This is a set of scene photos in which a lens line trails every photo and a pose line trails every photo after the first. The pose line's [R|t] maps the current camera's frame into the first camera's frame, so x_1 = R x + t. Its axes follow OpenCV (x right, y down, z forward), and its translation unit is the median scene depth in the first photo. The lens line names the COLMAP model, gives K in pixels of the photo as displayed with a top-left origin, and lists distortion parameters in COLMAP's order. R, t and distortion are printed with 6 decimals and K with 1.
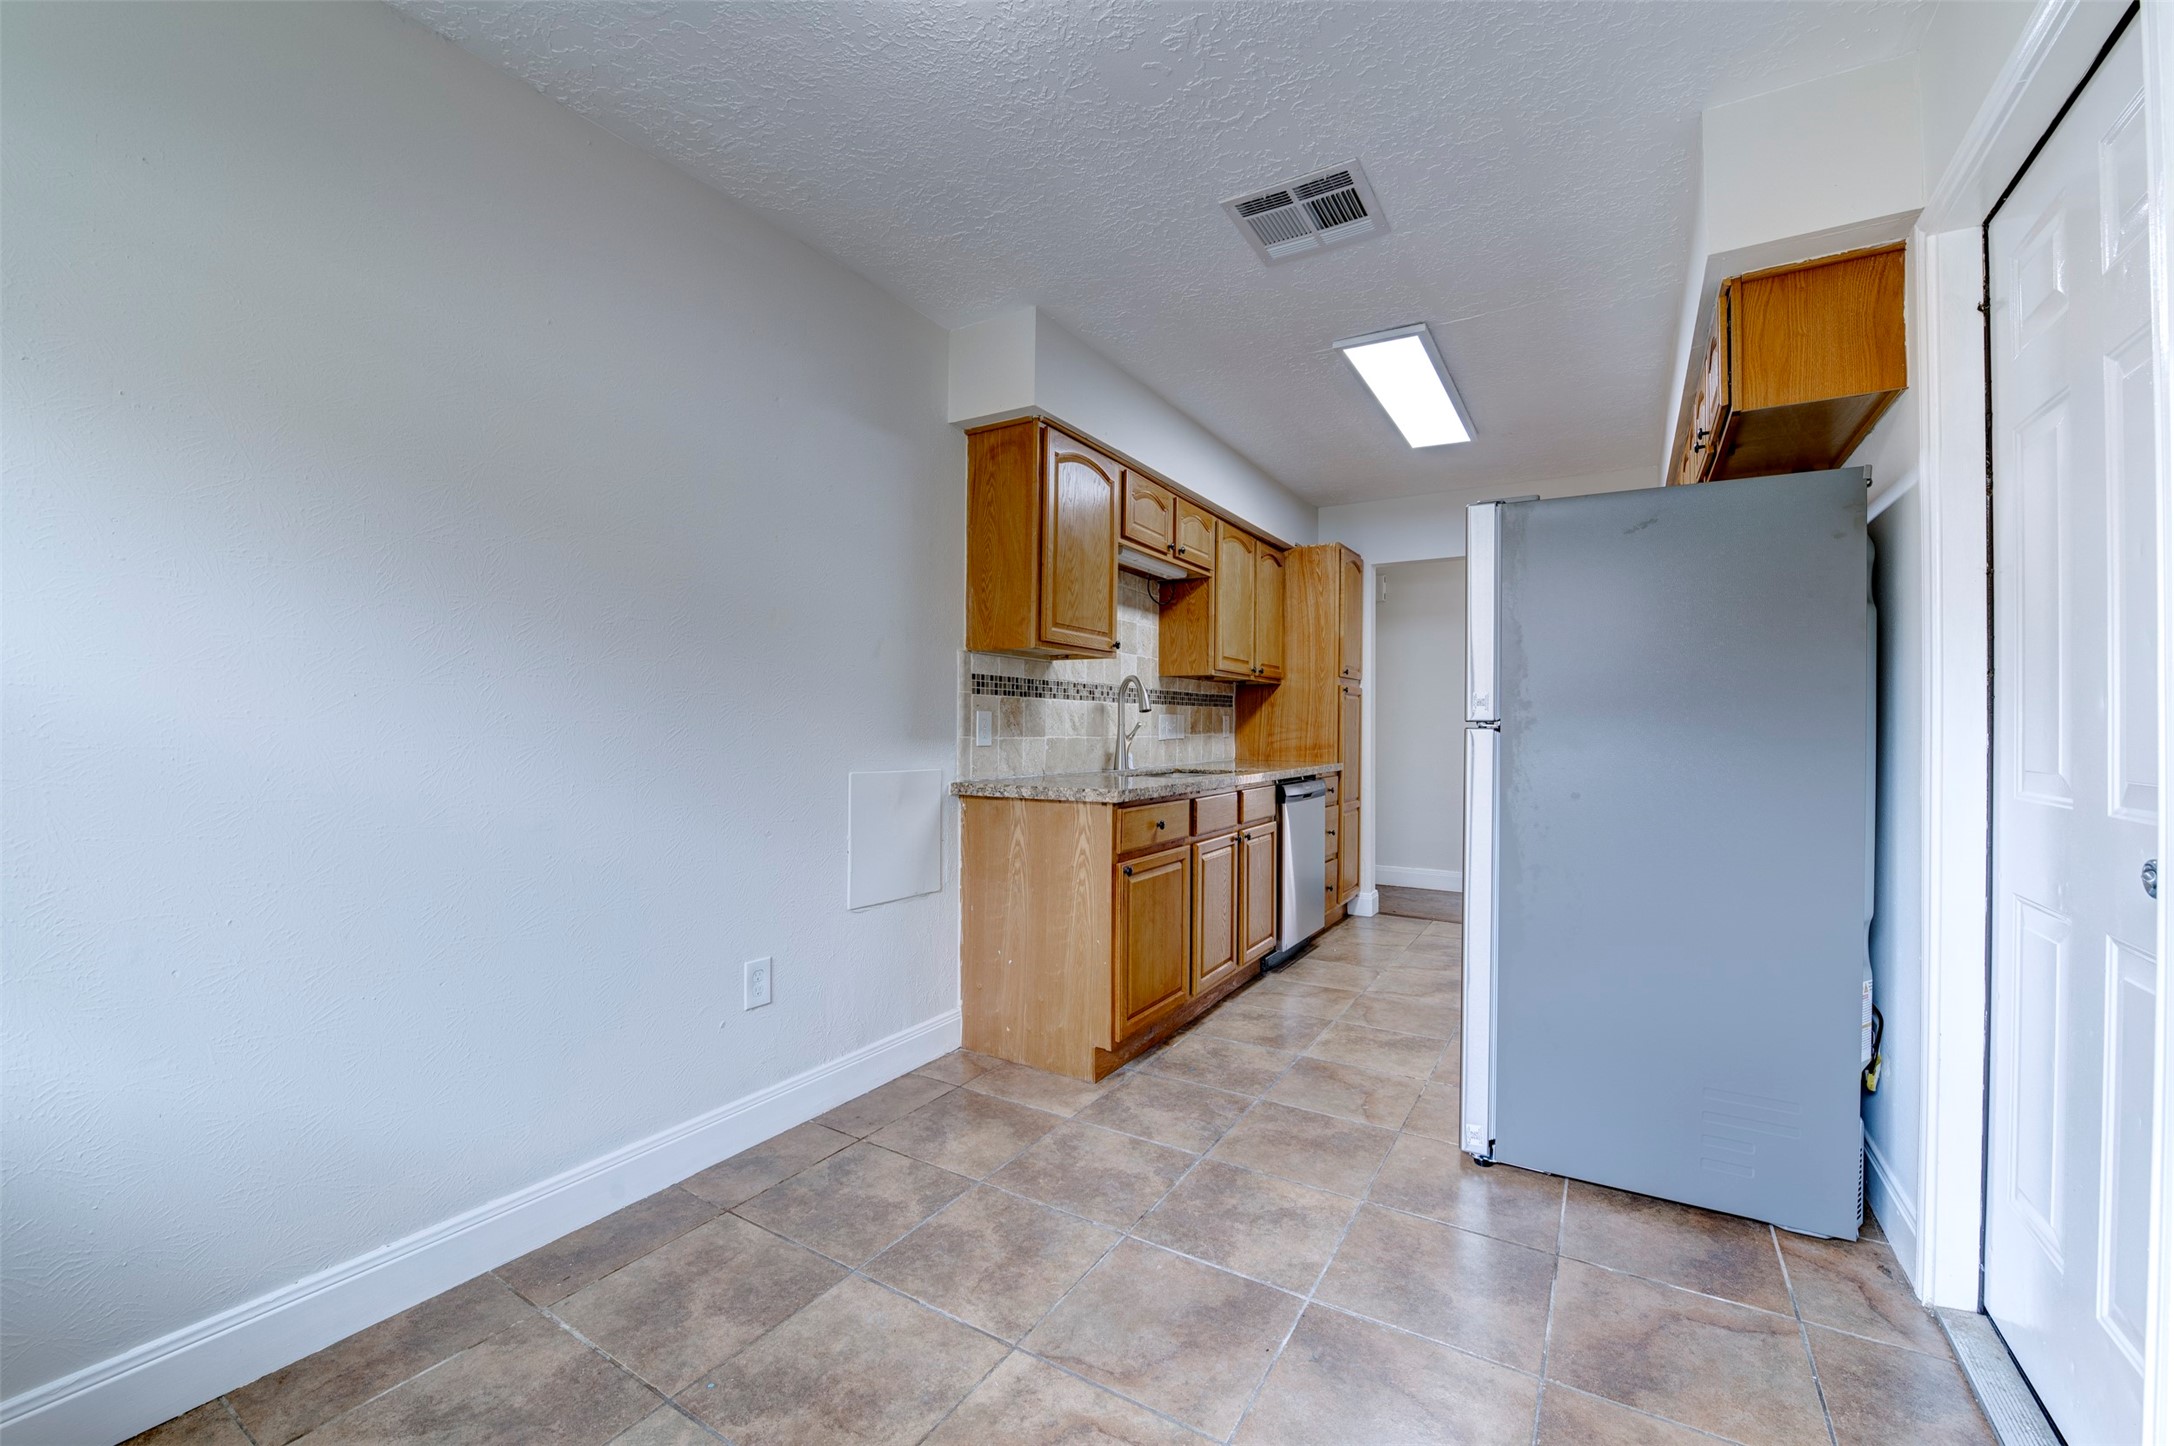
lens RADIAL K [[869.7, 0, 1089.8], [0, 869.7, 723.1], [0, 0, 1]] dist [-0.012675, -0.002486]
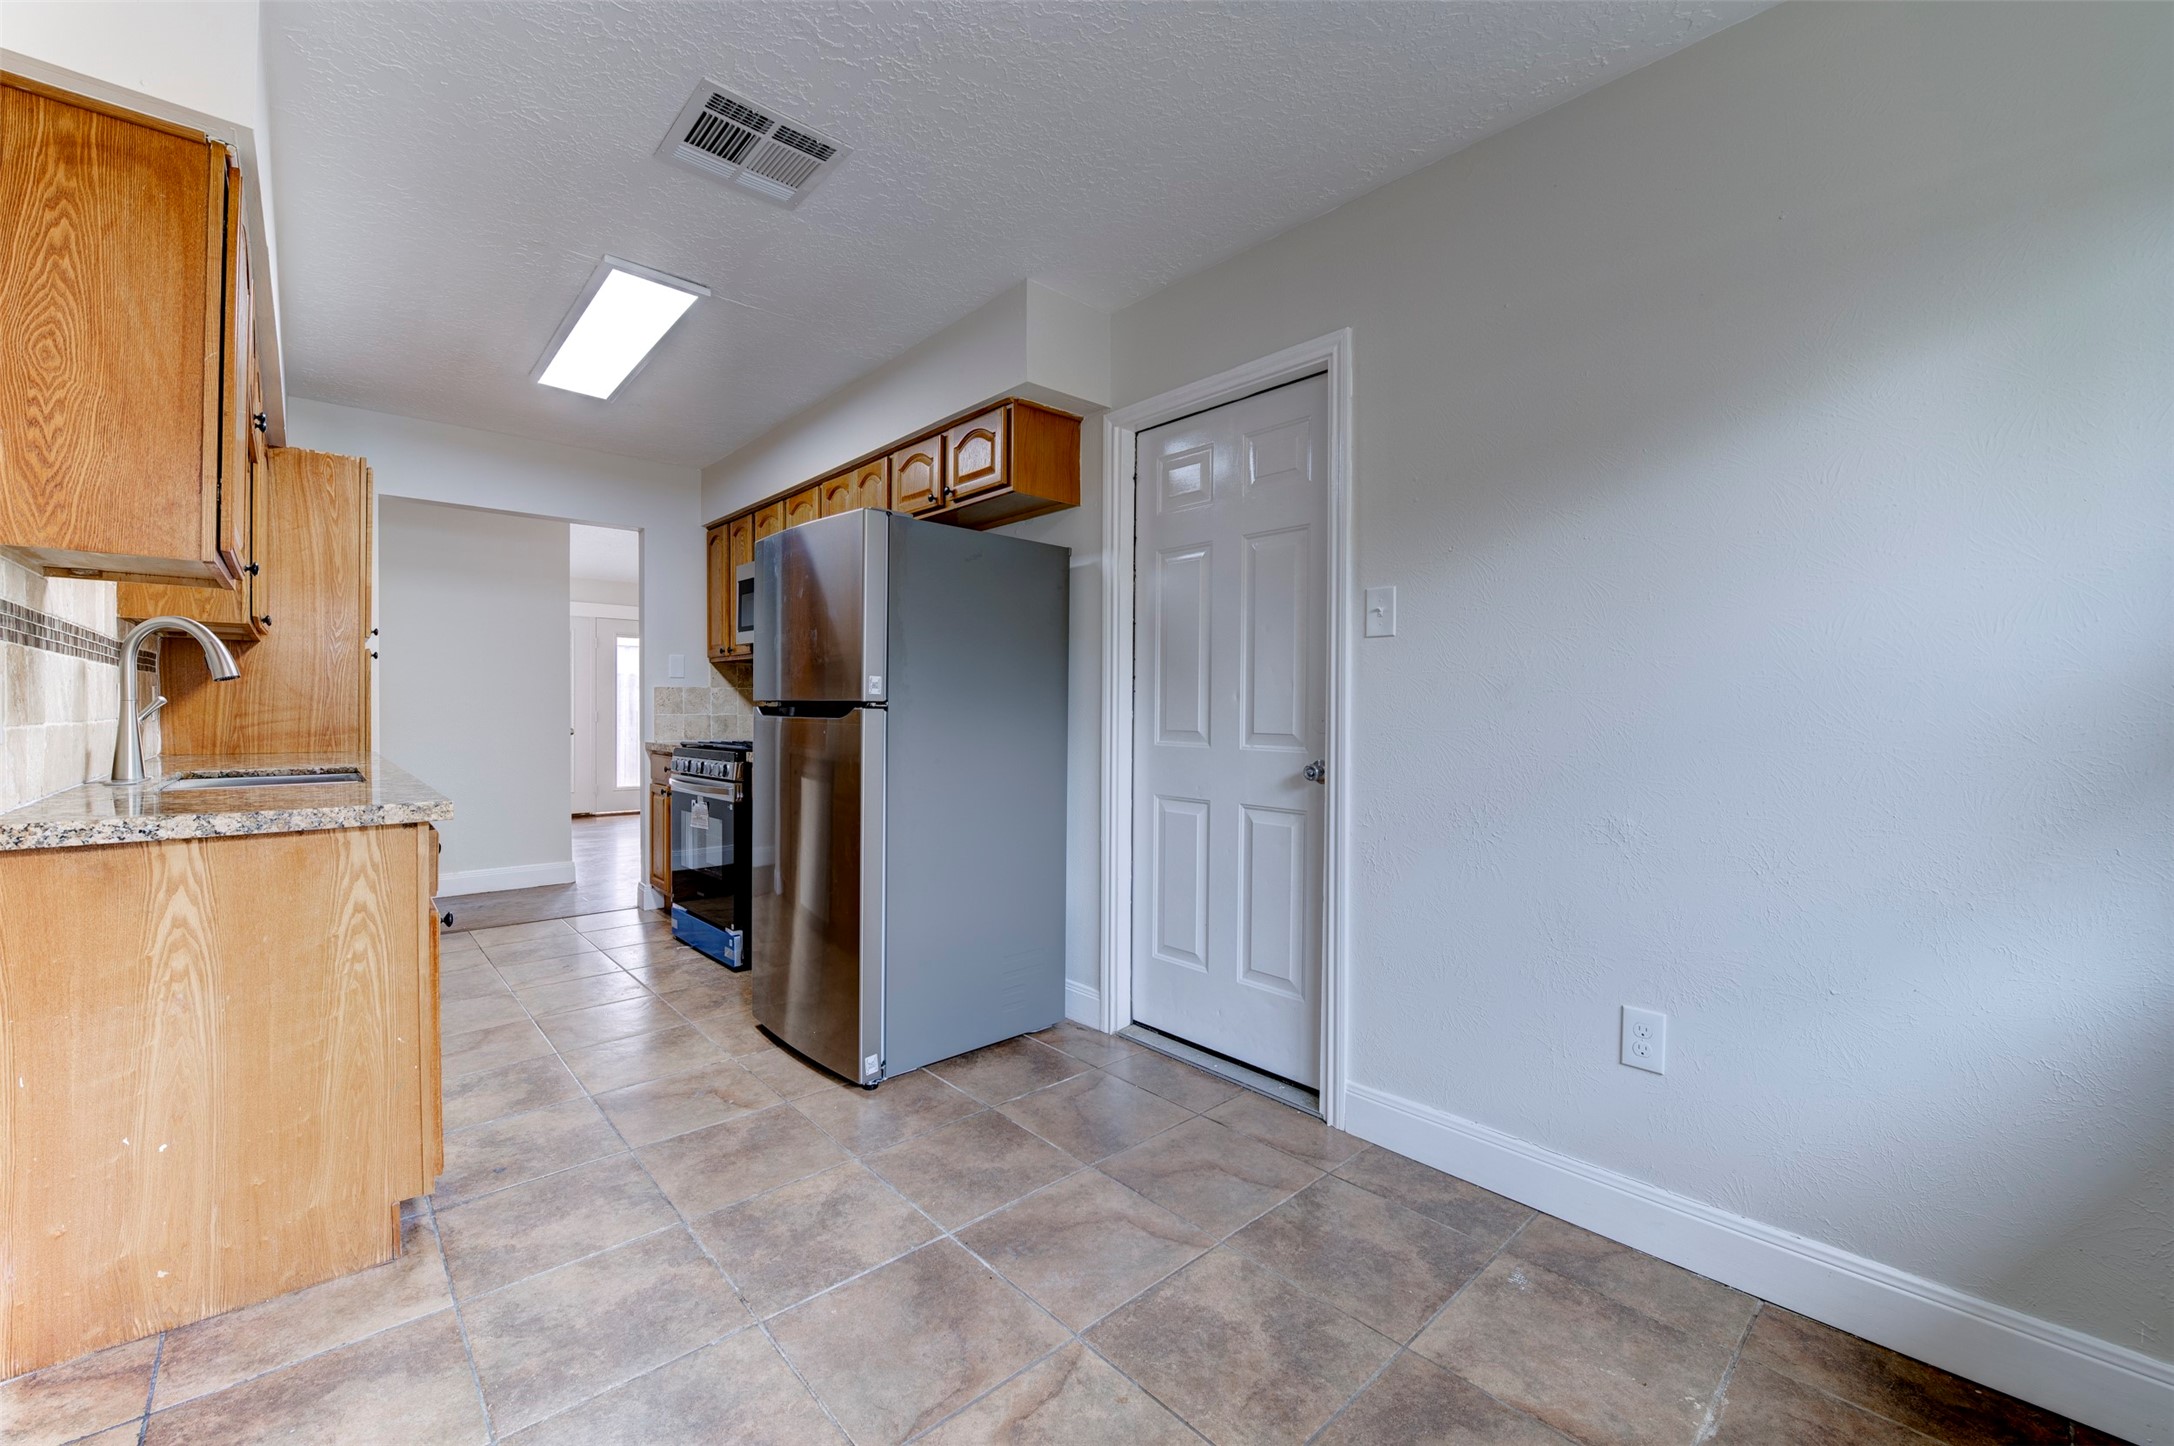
lens RADIAL K [[869.7, 0, 1089.8], [0, 869.7, 723.1], [0, 0, 1]] dist [-0.012675, -0.002486]
pose [[0.275045, -0.018994, 0.961244, -0.520068], [-0.008608, 0.999716, 0.022218, -0.001795], [-0.961393, -0.014385, 0.274803, 0.381402]]
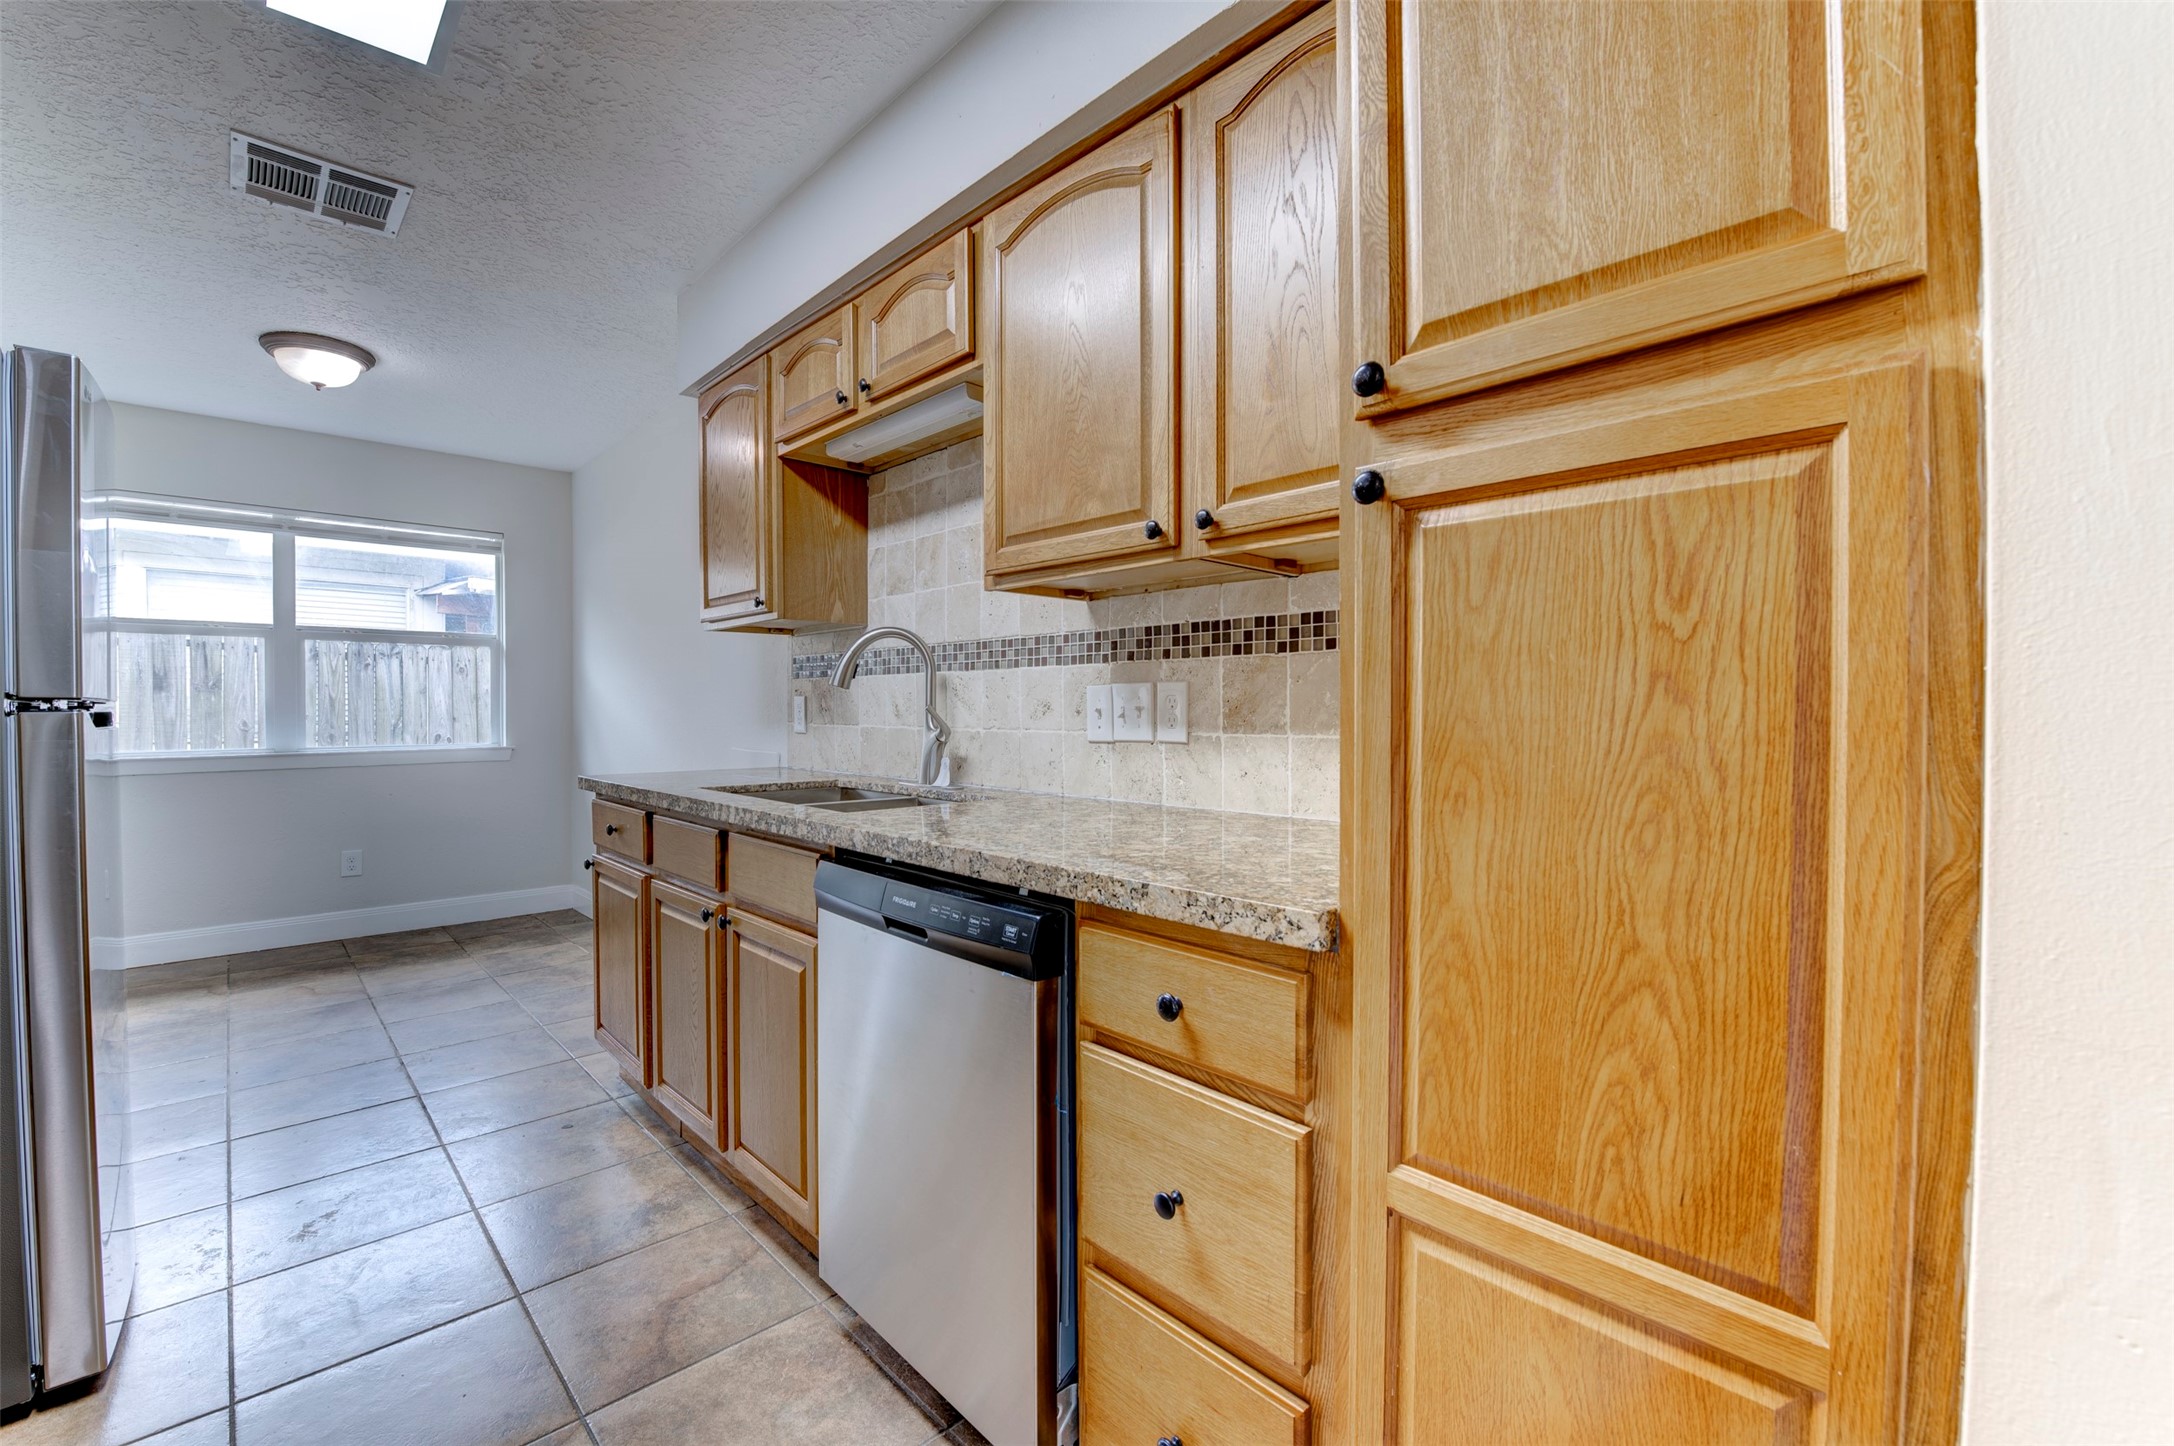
lens RADIAL K [[888.7, 0, 1097.2], [0, 888.7, 722.0], [0, 0, 1]] dist [-0.017694, -0.001398]
pose [[-0.236149, 0.006959, -0.971692, 0.957186], [0.004056, 0.999973, 0.006175, 0.011888], [0.971708, -0.002483, -0.236171, 1.997194]]
